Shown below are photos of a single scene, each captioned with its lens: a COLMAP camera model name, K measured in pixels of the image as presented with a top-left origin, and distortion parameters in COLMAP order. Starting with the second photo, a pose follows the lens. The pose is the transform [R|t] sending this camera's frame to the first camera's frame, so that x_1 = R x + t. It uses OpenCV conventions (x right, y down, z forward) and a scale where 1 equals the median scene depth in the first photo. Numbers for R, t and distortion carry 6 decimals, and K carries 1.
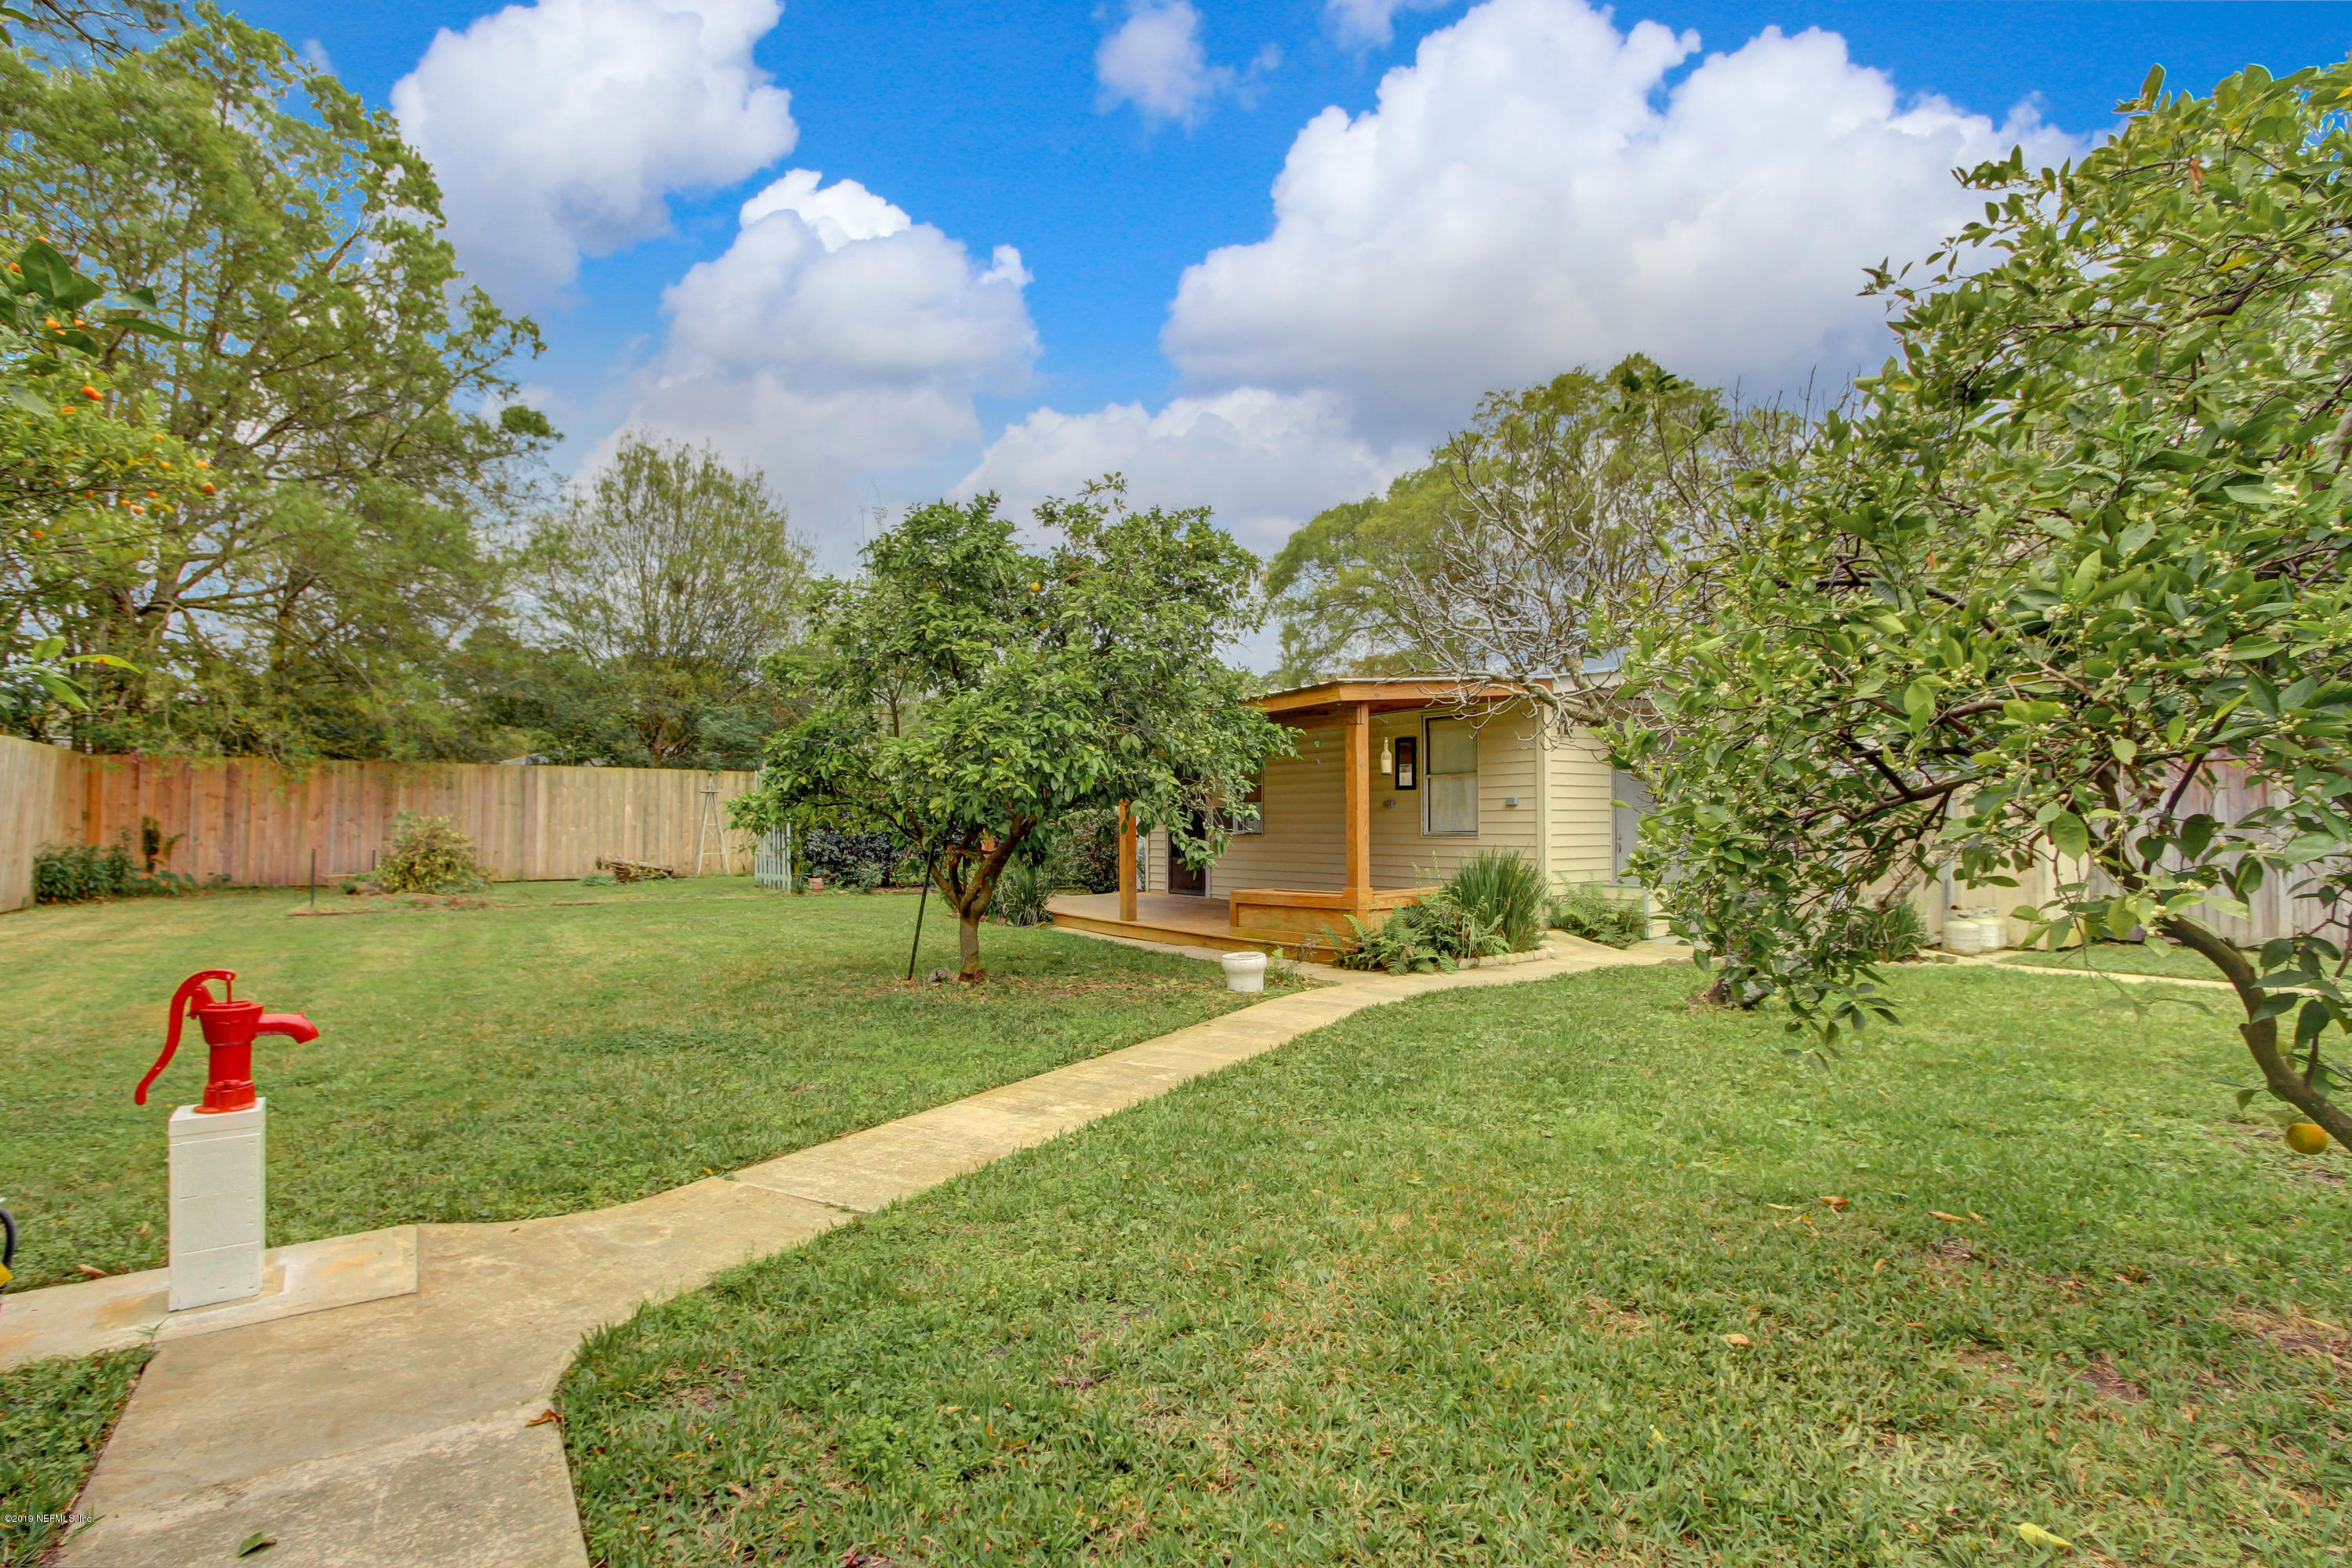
lens RADIAL K [[1102.0, 0, 1171.0], [0, 1102.0, 802.3], [0, 0, 1]] dist [-0.012520, -0.000724]
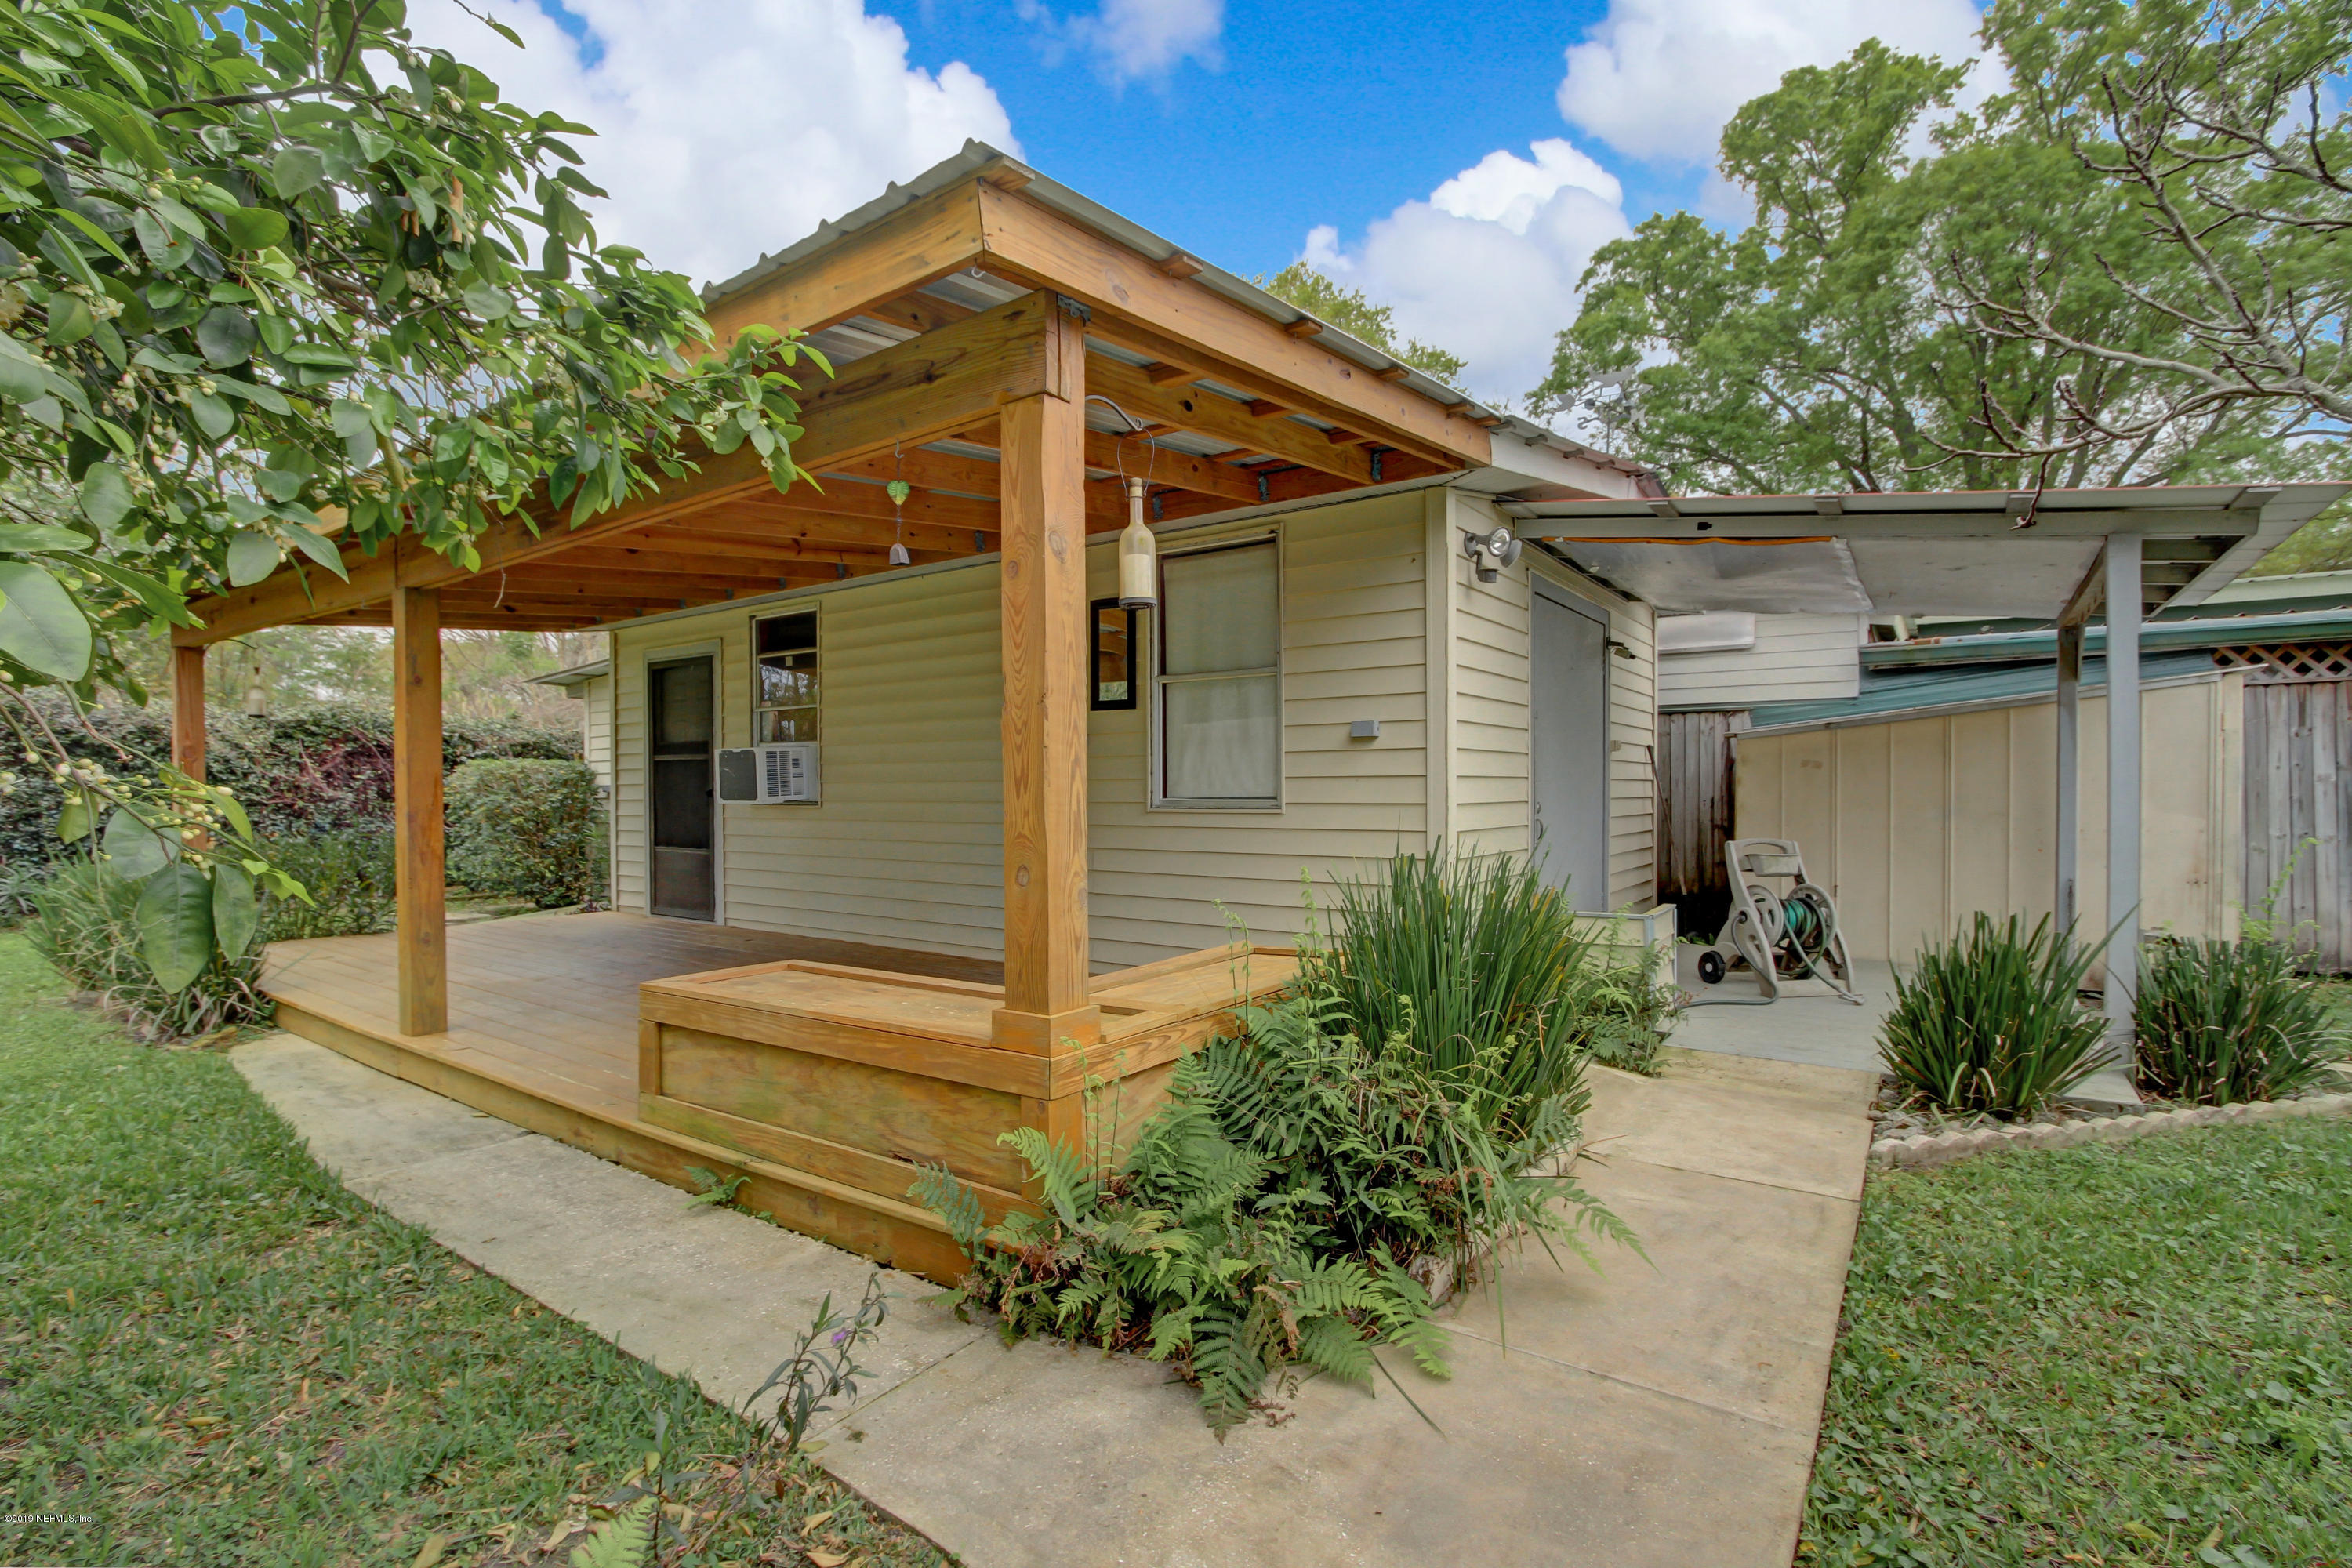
lens RADIAL K [[1102.0, 0, 1171.0], [0, 1102.0, 802.3], [0, 0, 1]] dist [-0.012520, -0.000724]
pose [[0.947579, 0.001146, 0.319518, 0.107914], [-0.009841, 0.999624, 0.025602, 0.021525], [-0.319369, -0.027405, 0.947234, 0.709916]]
